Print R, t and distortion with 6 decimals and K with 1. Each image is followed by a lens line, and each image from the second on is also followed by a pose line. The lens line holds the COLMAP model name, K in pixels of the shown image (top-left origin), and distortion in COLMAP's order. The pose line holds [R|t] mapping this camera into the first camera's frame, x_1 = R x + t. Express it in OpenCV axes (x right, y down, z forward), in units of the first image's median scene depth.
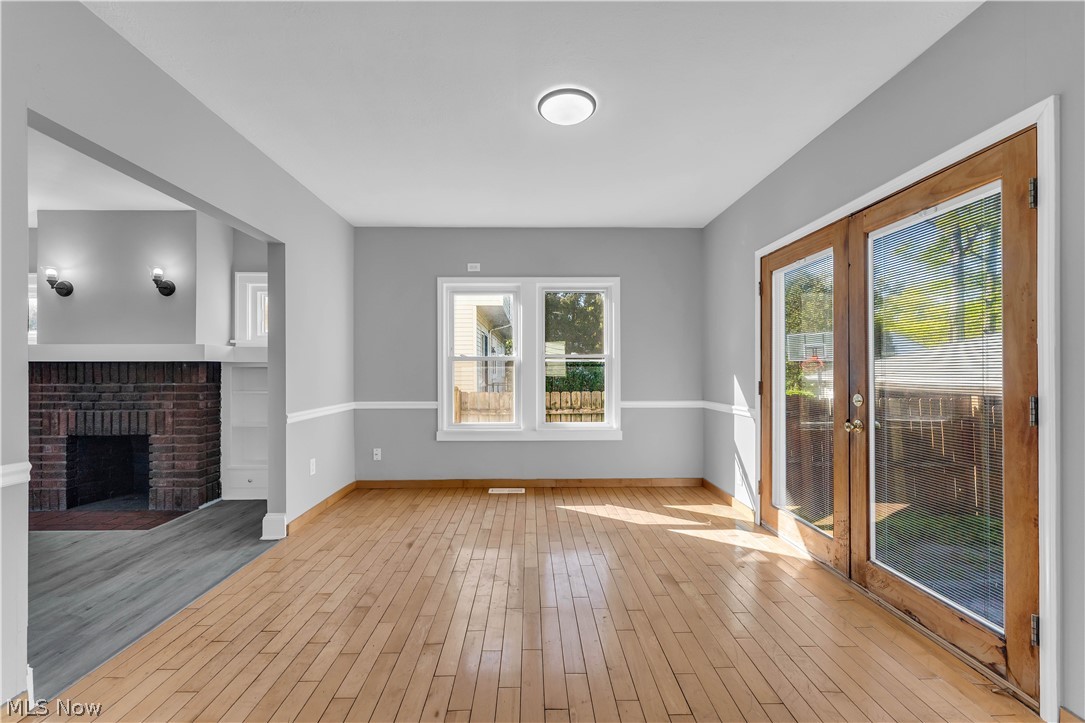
lens RADIAL K [[436.4, 0, 534.5], [0, 436.4, 368.4], [0, 0, 1]] dist [-0.003672, -0.000239]
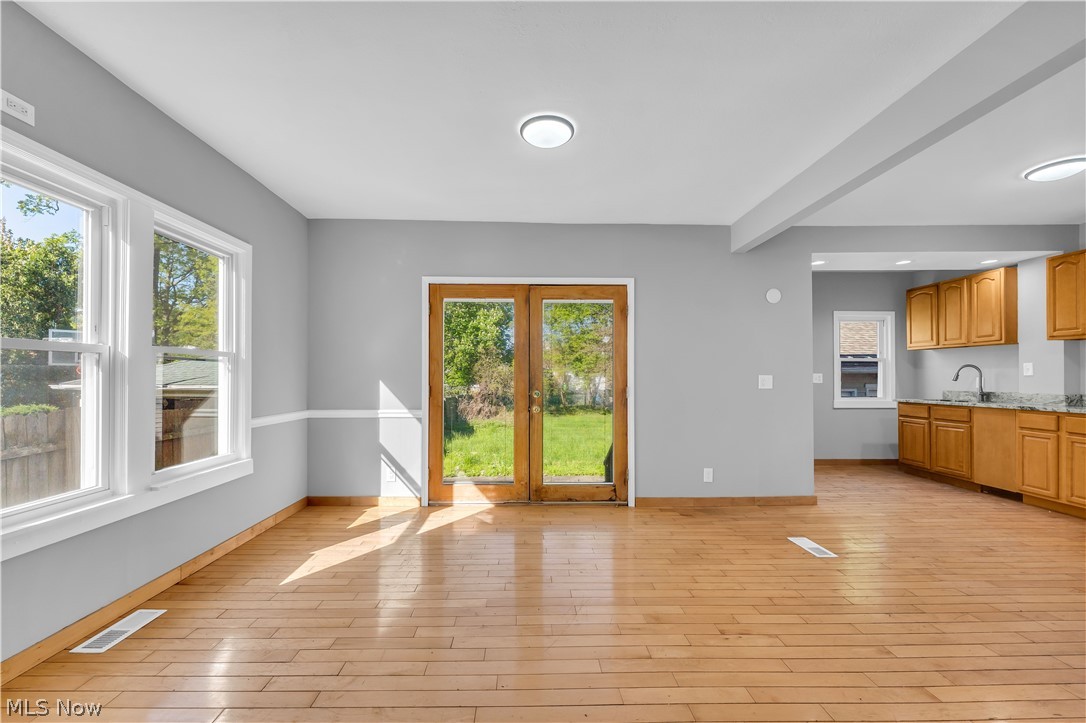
lens RADIAL K [[436.8, 0, 532.5], [0, 436.8, 373.0], [0, 0, 1]] dist [-0.003672, -0.000239]
pose [[-0.003057, 0.012913, 0.999912, -0.606272], [-0.004731, 0.999905, -0.012928, 0.007180], [-0.999984, -0.004771, -0.002996, 0.629312]]
